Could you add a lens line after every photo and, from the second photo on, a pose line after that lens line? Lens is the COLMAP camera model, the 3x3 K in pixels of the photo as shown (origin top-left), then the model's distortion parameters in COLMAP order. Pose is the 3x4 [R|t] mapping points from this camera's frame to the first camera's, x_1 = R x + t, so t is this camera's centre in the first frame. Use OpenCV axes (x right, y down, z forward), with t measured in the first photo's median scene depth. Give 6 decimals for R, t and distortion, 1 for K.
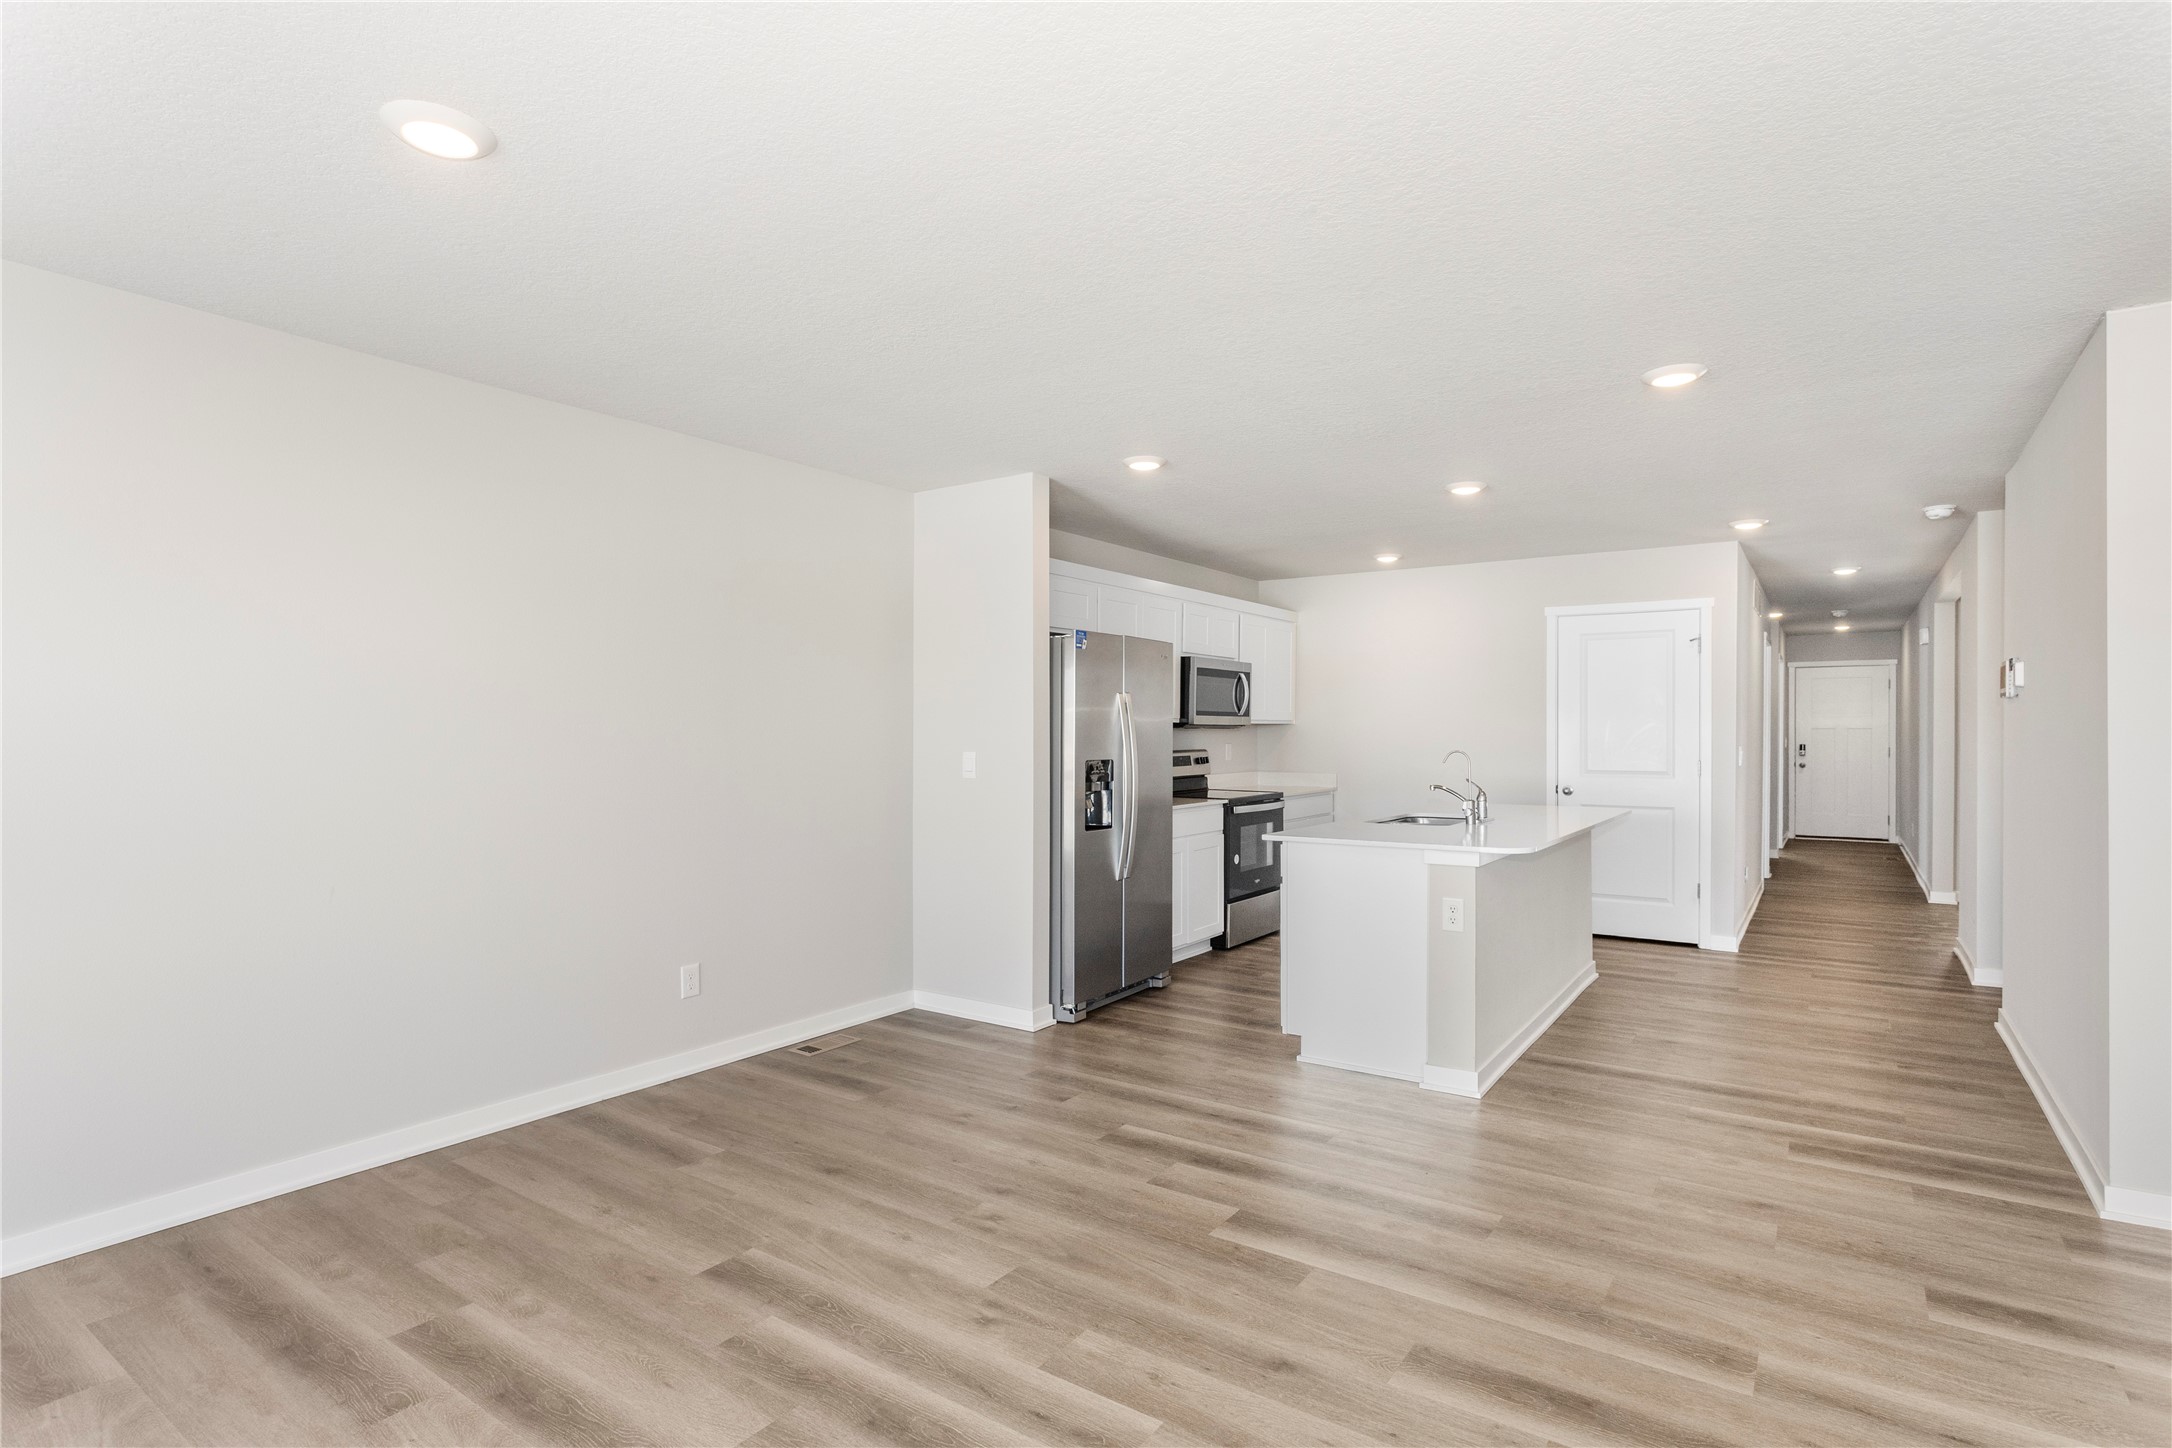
lens RADIAL K [[1074.9, 0, 1087.8], [0, 1074.9, 739.3], [0, 0, 1]] dist [-0.003826, 0.001522]
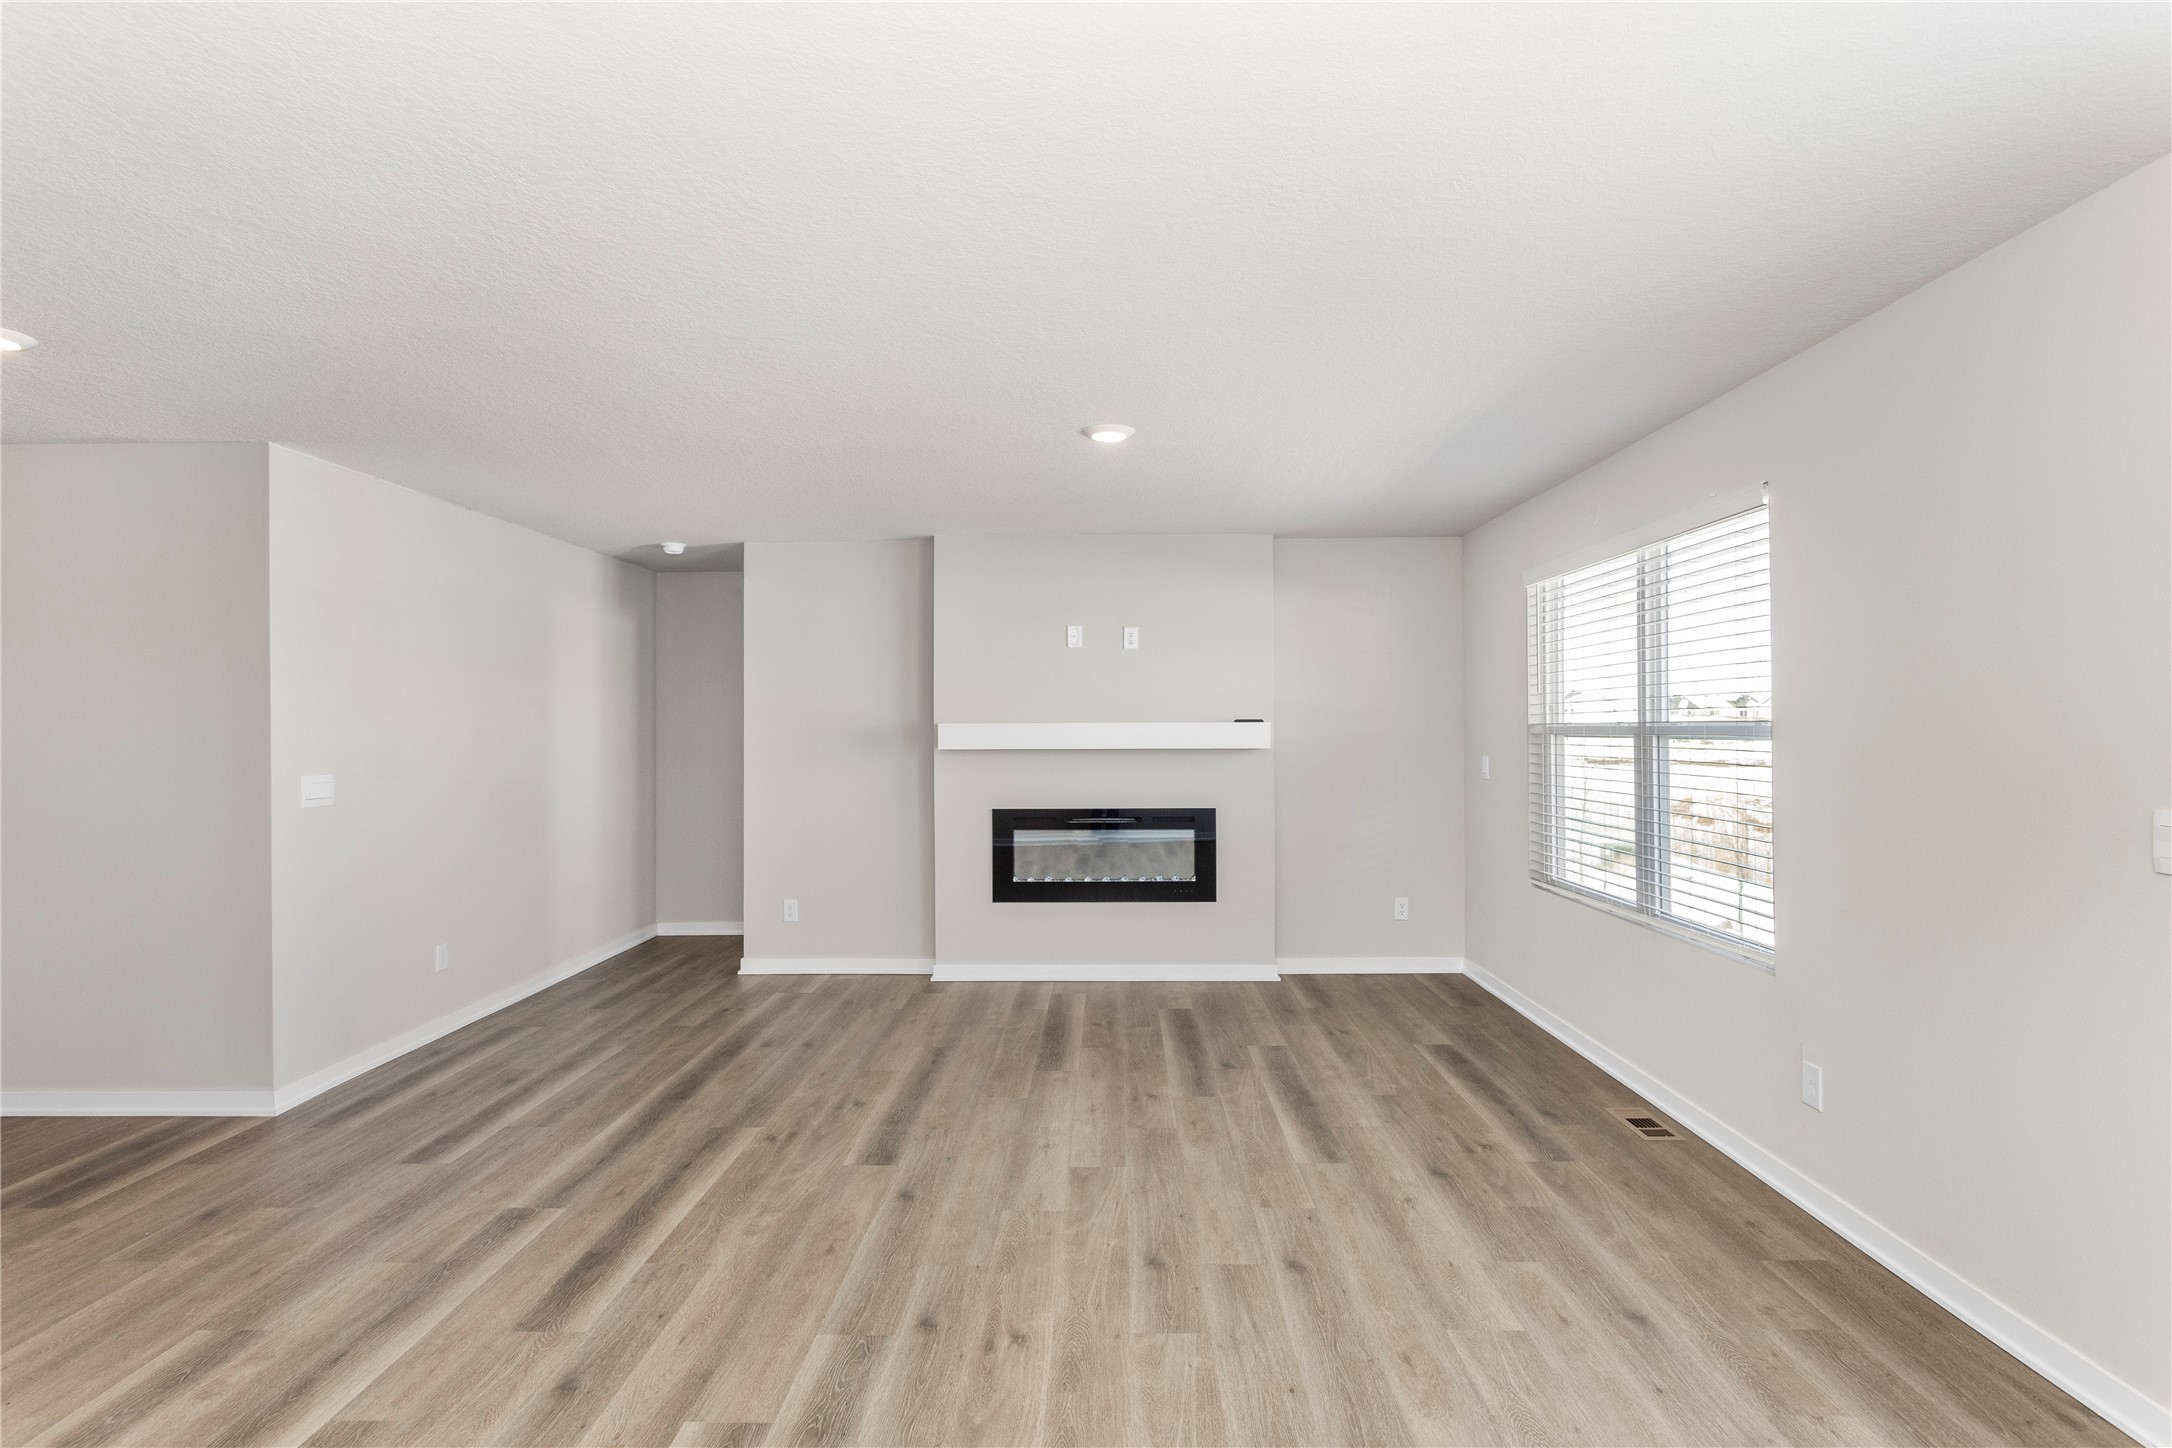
lens RADIAL K [[1043.1, 0, 1088.6], [0, 1043.1, 721.8], [0, 0, 1]] dist [0.004474, 0.001659]
pose [[-0.554838, 0.009558, 0.831903, -0.432984], [0.012601, 0.999916, -0.003084, -0.018775], [-0.831863, 0.008772, -0.554912, 0.528528]]
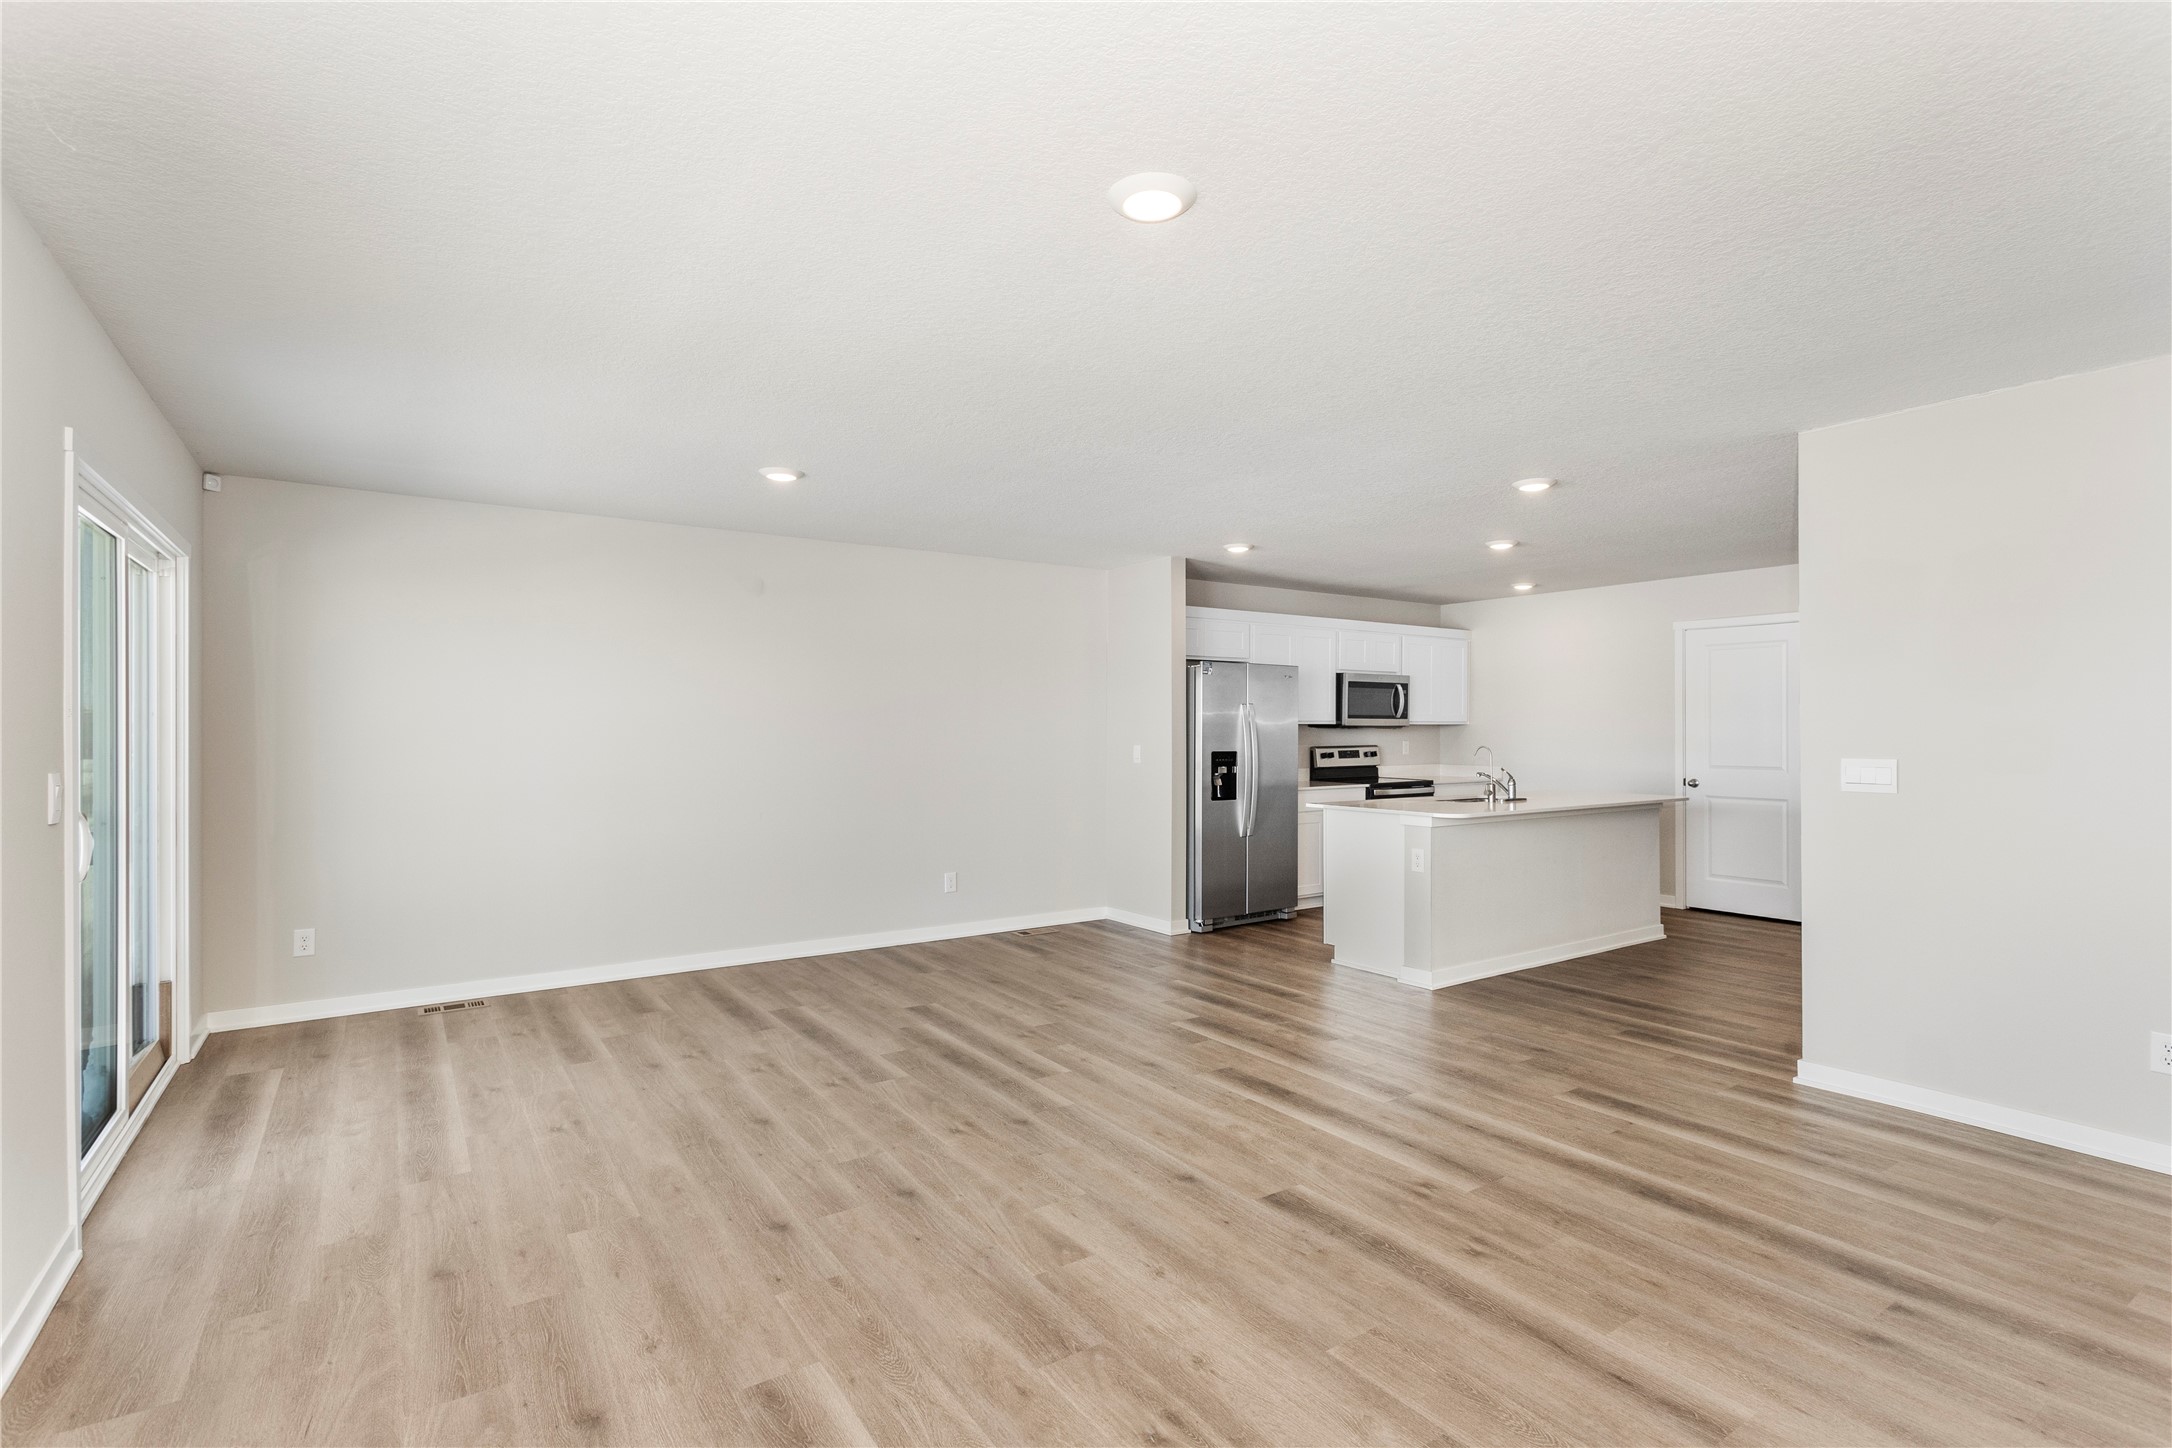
lens RADIAL K [[1043.1, 0, 1096.5], [0, 1043.1, 722.1], [0, 0, 1]] dist [0.004474, 0.001659]
pose [[0.934295, -0.001988, -0.356494, 0.353218], [-0.002802, 0.999913, -0.012918, -0.001055], [0.356489, 0.013068, 0.934208, -0.363507]]
